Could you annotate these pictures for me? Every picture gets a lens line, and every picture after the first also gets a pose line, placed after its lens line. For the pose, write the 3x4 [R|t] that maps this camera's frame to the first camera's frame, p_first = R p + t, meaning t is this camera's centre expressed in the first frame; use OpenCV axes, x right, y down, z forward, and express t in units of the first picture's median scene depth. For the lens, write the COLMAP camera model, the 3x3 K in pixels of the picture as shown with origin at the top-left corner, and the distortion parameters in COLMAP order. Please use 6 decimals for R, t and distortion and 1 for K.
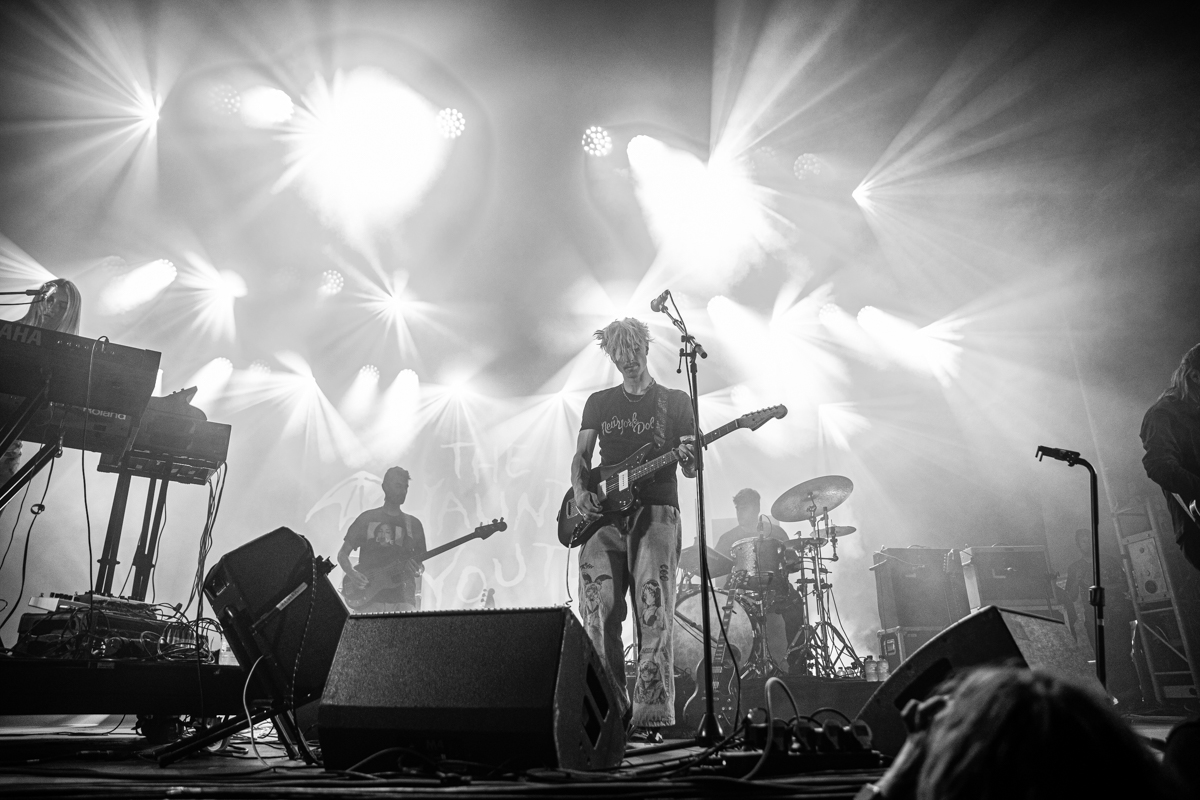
lens RADIAL K [[811.1, 0, 596.3], [0, 811.1, 404.5], [0, 0, 1]] dist [-0.074425, 0.004669]
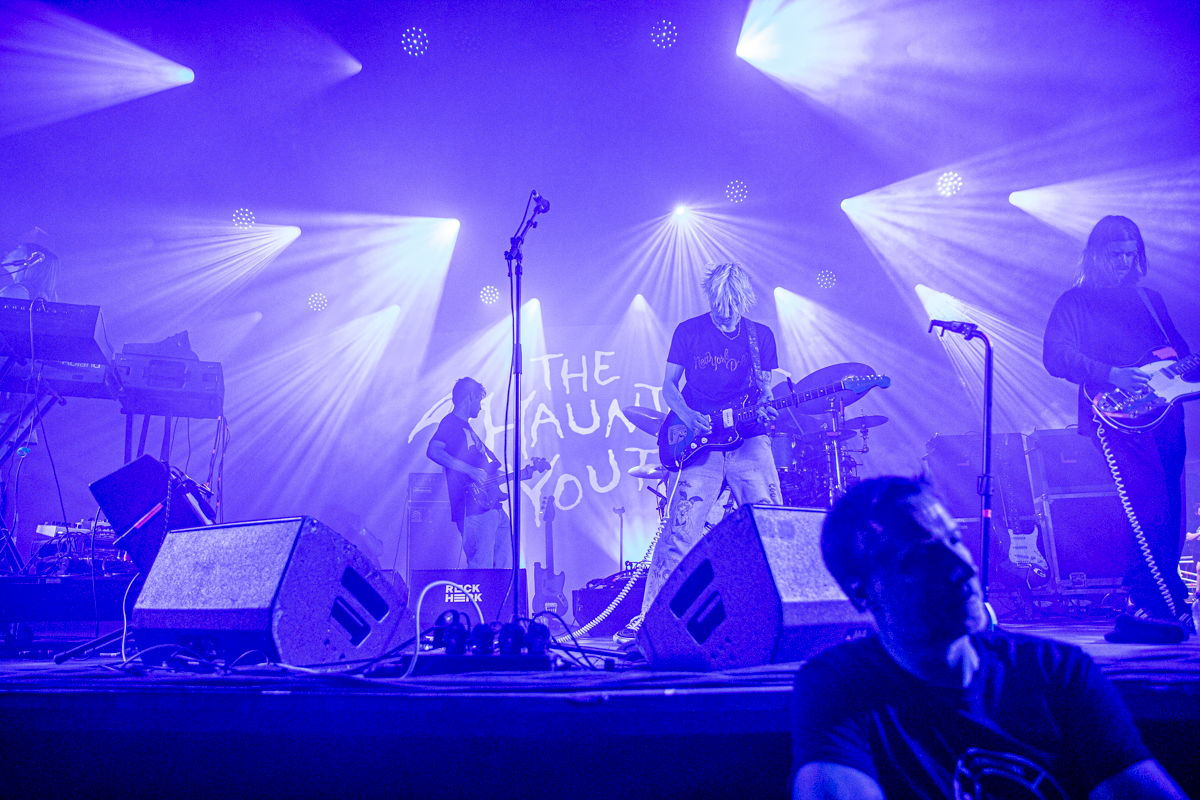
lens RADIAL K [[811.1, 0, 597.2], [0, 811.1, 404.9], [0, 0, 1]] dist [-0.074425, 0.004669]
pose [[0.977102, -0.066386, -0.202149, 0.424230], [0.089527, 0.990159, 0.107564, 0.019798], [0.193019, -0.123199, 0.973430, 0.049628]]
